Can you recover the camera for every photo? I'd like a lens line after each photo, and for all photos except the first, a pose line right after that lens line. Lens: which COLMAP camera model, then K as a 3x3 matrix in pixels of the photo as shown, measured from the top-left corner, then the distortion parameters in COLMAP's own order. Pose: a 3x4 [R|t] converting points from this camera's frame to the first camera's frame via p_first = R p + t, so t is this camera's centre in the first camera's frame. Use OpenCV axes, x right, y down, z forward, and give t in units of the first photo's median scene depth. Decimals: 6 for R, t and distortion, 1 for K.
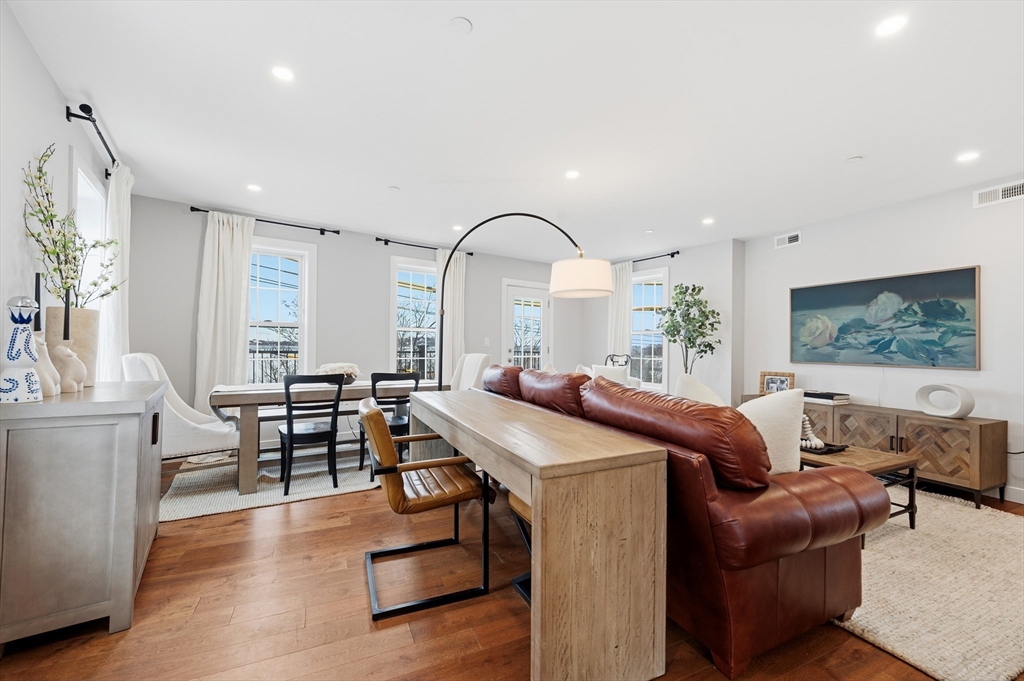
lens RADIAL K [[411.2, 0, 512.0], [0, 411.2, 340.5], [0, 0, 1]] dist [0.000024, -0.000050]
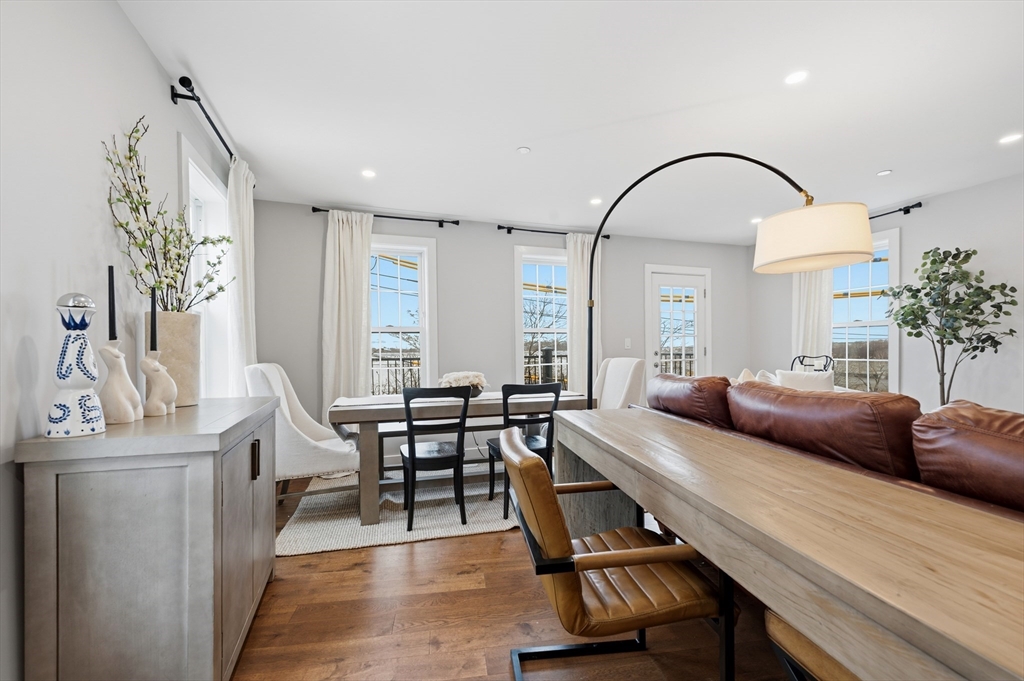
lens RADIAL K [[410.0, 0, 510.5], [0, 410.0, 345.3], [0, 0, 1]] dist [-0.000001, 0.000057]
pose [[0.963767, -0.024606, -0.265610, -0.119203], [0.025410, 0.999677, -0.000409, 0.003875], [0.265534, -0.006355, 0.964081, 0.250189]]
